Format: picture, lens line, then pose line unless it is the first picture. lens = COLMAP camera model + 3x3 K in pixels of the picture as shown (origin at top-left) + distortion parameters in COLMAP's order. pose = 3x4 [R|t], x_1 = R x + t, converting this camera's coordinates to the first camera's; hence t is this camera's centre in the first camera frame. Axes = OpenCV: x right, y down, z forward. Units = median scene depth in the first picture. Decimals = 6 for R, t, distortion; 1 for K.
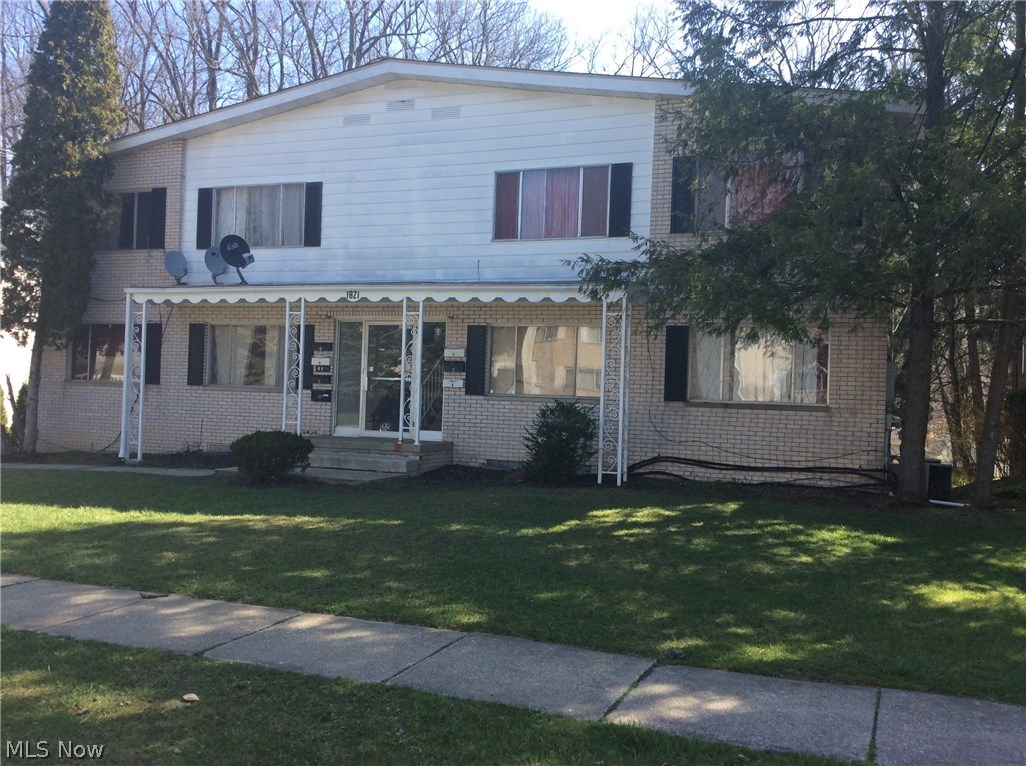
lens RADIAL K [[899.7, 0, 511.5], [0, 899.7, 430.1], [0, 0, 1]] dist [0.081748, -0.155192]
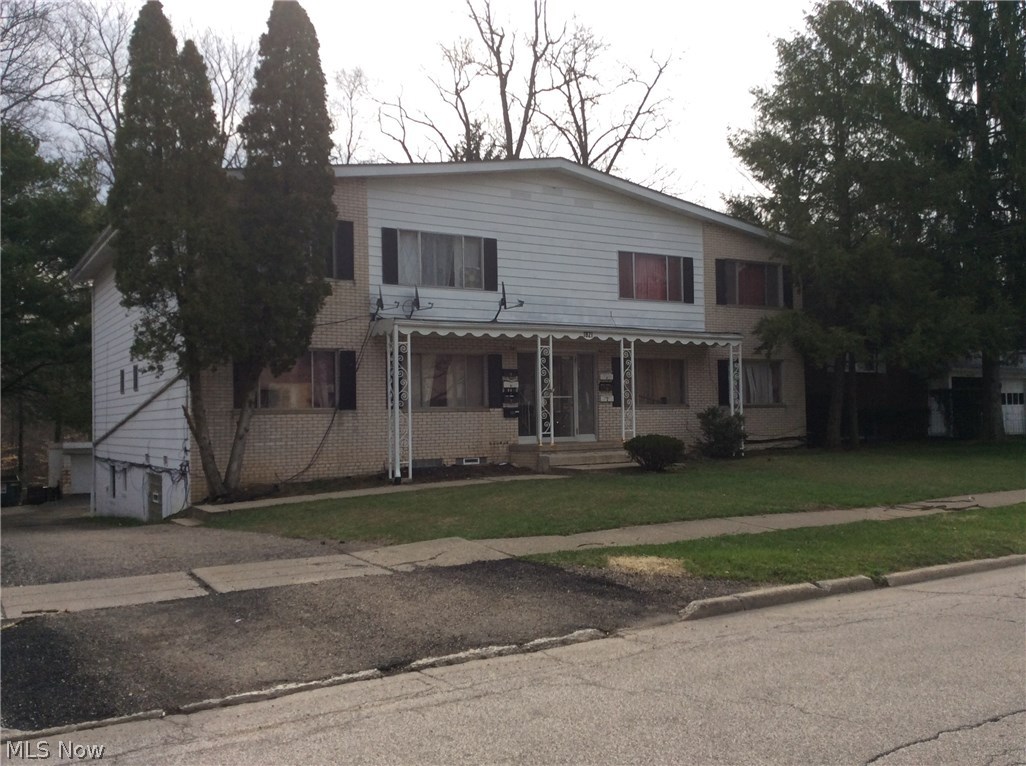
lens RADIAL K [[899.2, 0, 510.4], [0, 899.2, 423.6], [0, 0, 1]] dist [0.082710, -0.166607]
pose [[0.628889, -0.050609, 0.775846, -1.293801], [0.062422, 0.997945, 0.014498, -0.044743], [-0.774985, 0.039313, 0.630755, 0.246947]]
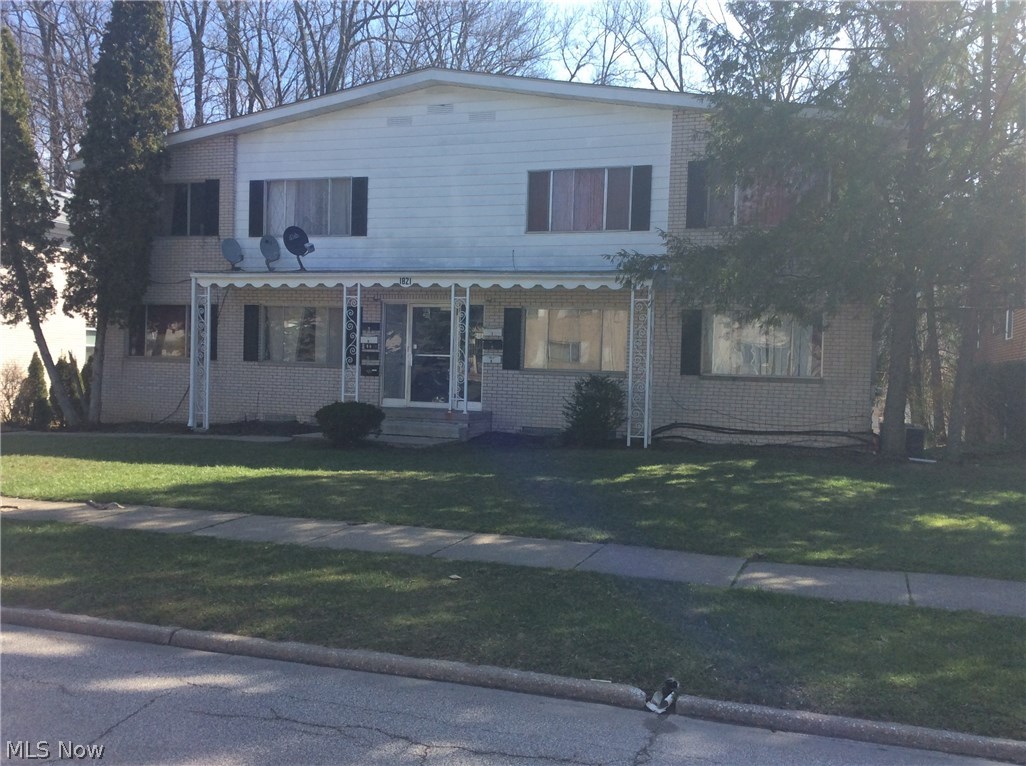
lens RADIAL K [[899.7, 0, 511.5], [0, 899.7, 430.1], [0, 0, 1]] dist [0.081748, -0.155192]
pose [[0.998921, -0.004913, 0.046184, -0.095725], [0.003470, 0.999505, 0.031266, 0.001645], [-0.046315, -0.031072, 0.998444, -0.138562]]
